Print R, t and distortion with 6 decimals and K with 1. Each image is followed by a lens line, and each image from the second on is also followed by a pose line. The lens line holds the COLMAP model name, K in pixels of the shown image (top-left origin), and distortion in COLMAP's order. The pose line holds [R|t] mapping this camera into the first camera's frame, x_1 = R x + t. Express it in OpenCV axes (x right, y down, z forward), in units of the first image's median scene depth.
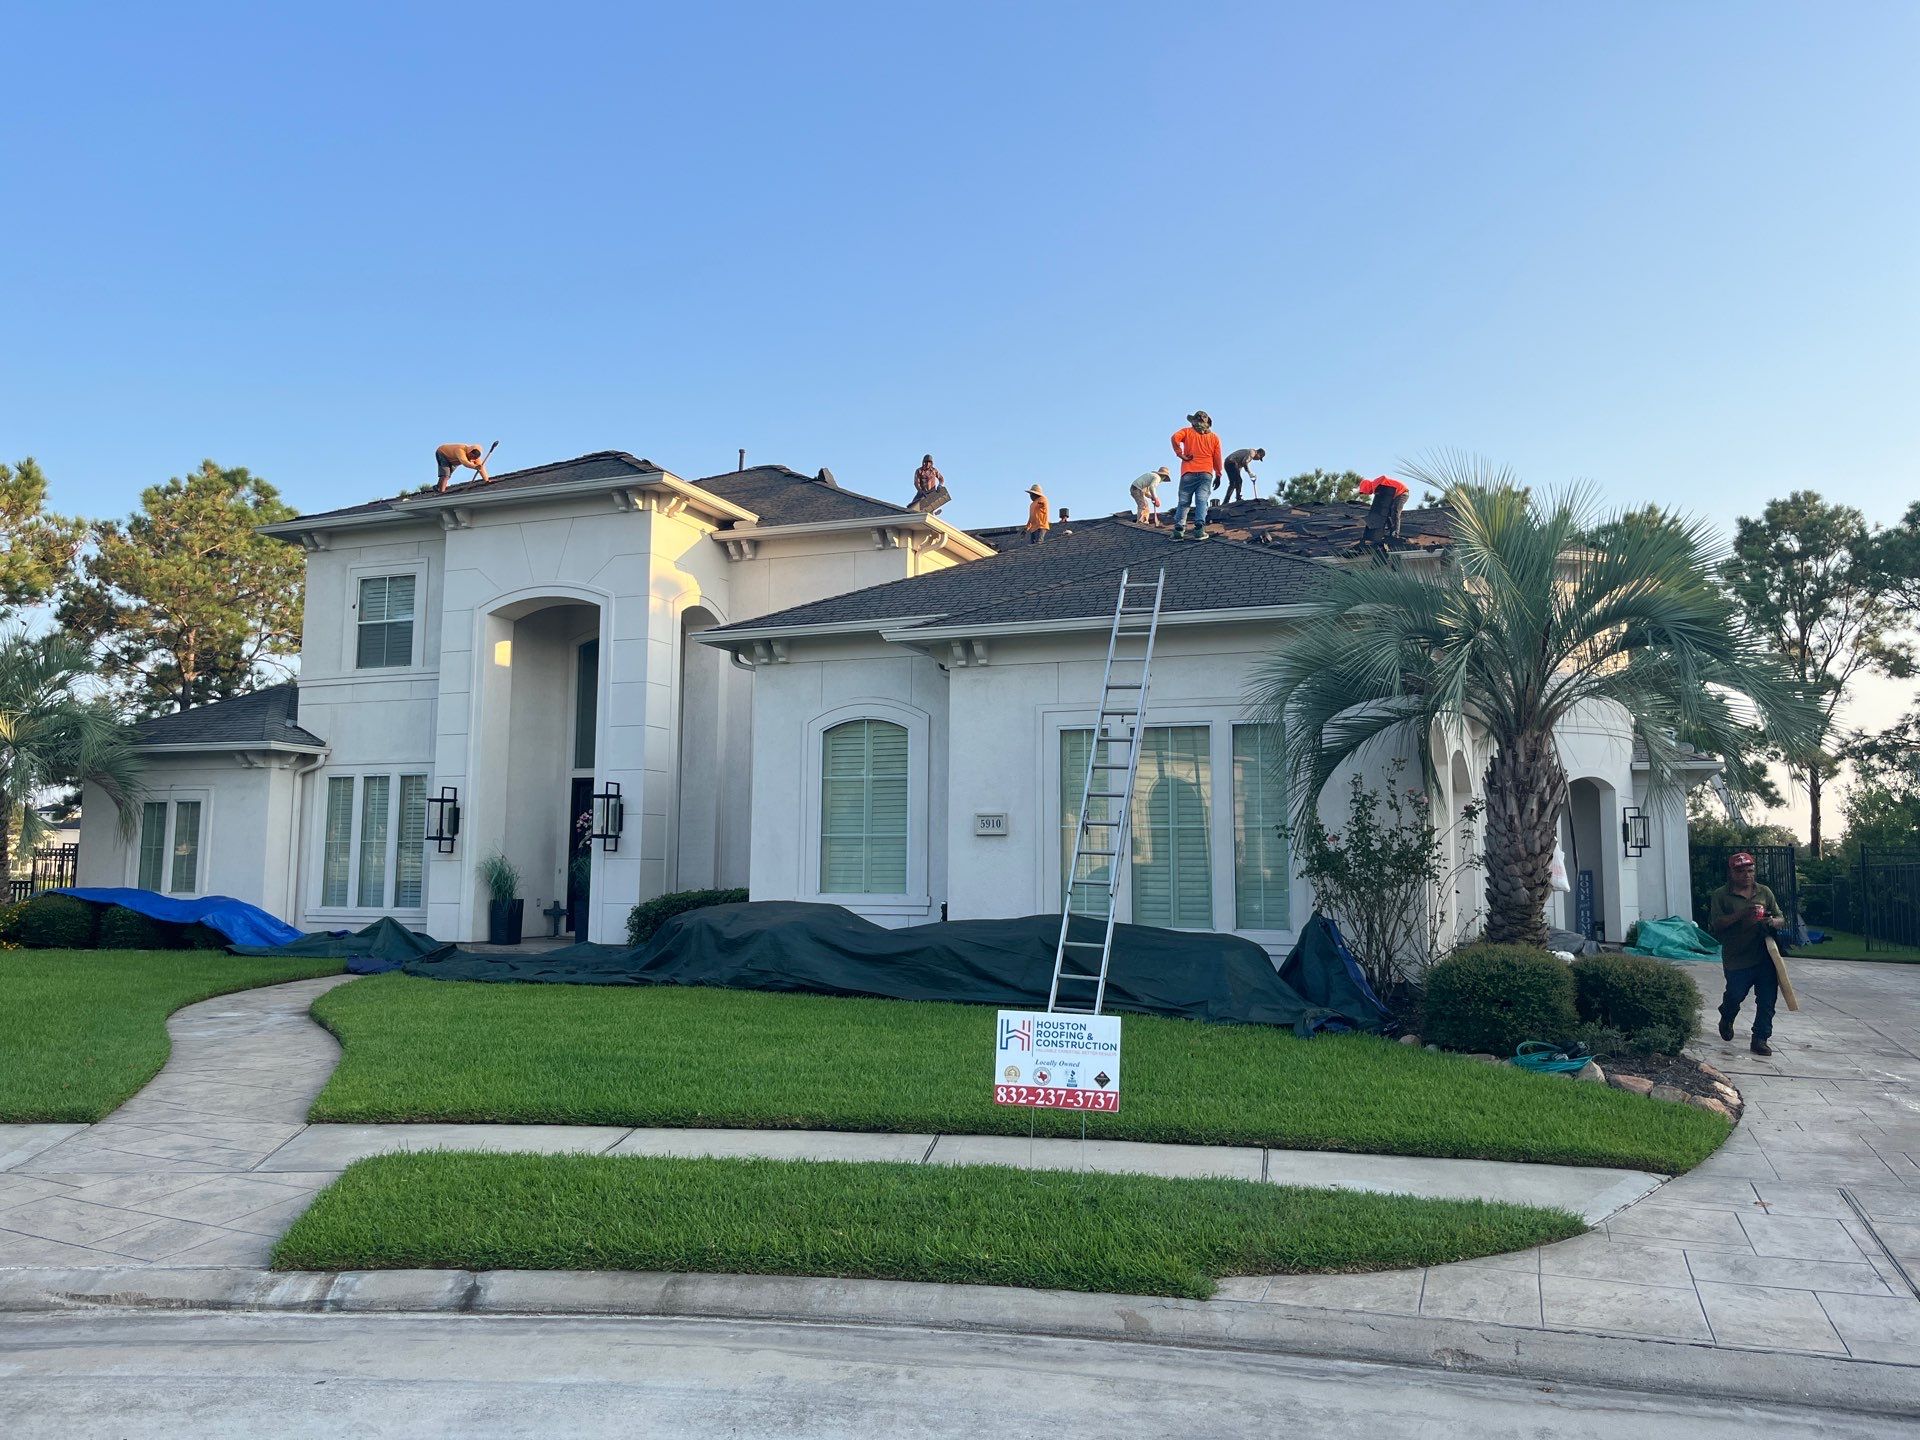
lens RADIAL K [[1478.6, 0, 960.4], [0, 1478.6, 719.1], [0, 0, 1]] dist [0.004155, 0.001022]
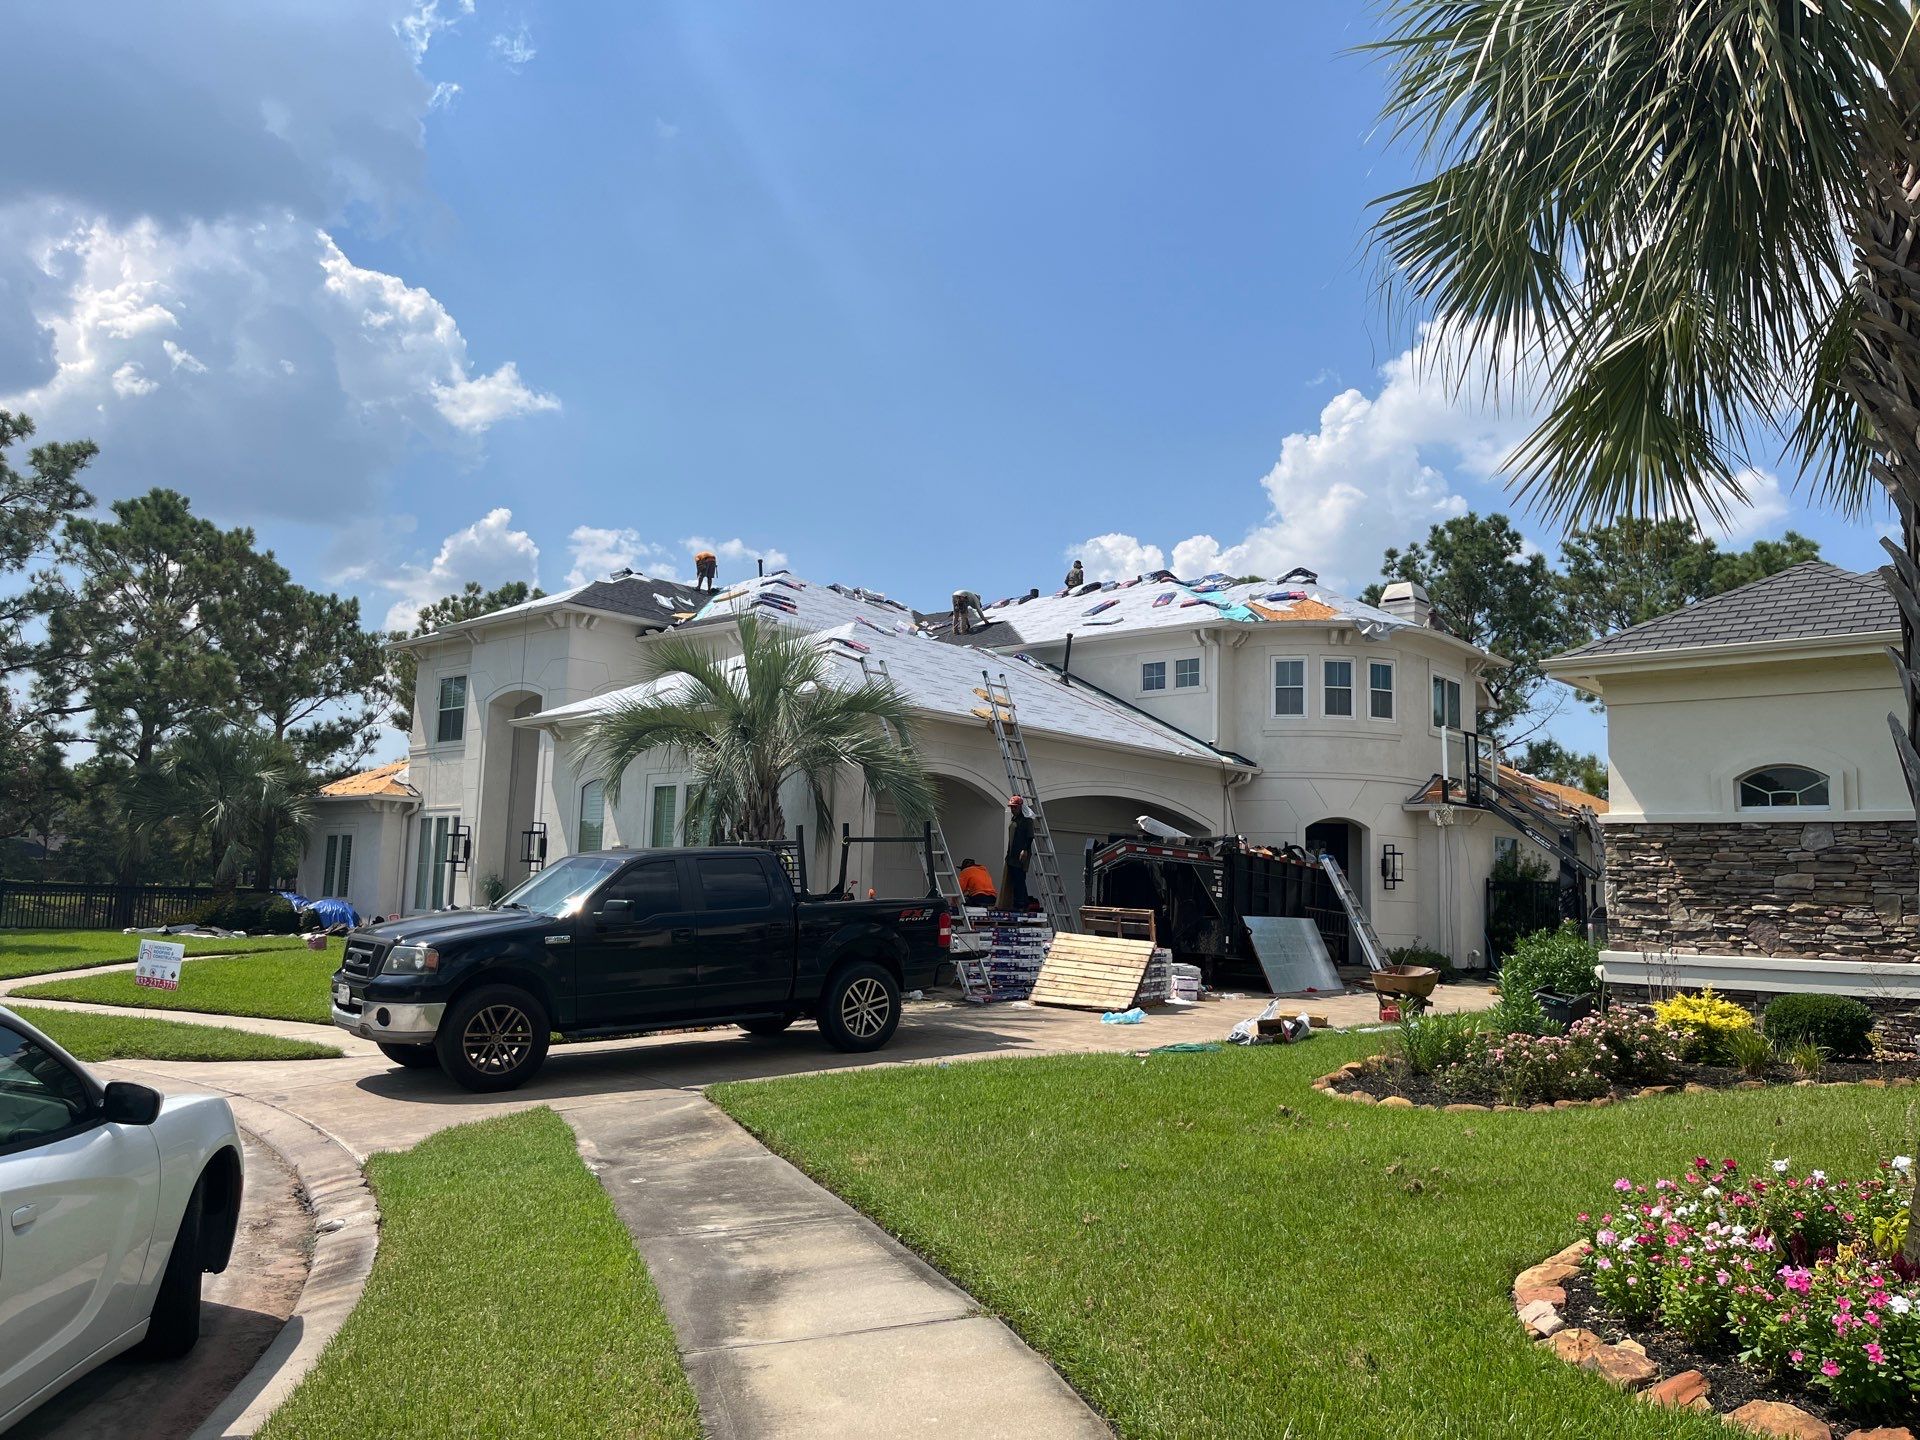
lens RADIAL K [[1478.6, 0, 961.2], [0, 1478.6, 719.8], [0, 0, 1]] dist [0.004155, 0.001022]
pose [[0.947867, -0.021326, -0.317953, 0.523656], [0.014709, 0.999623, -0.023197, -0.015702], [0.318327, 0.017311, 0.947823, -0.185498]]
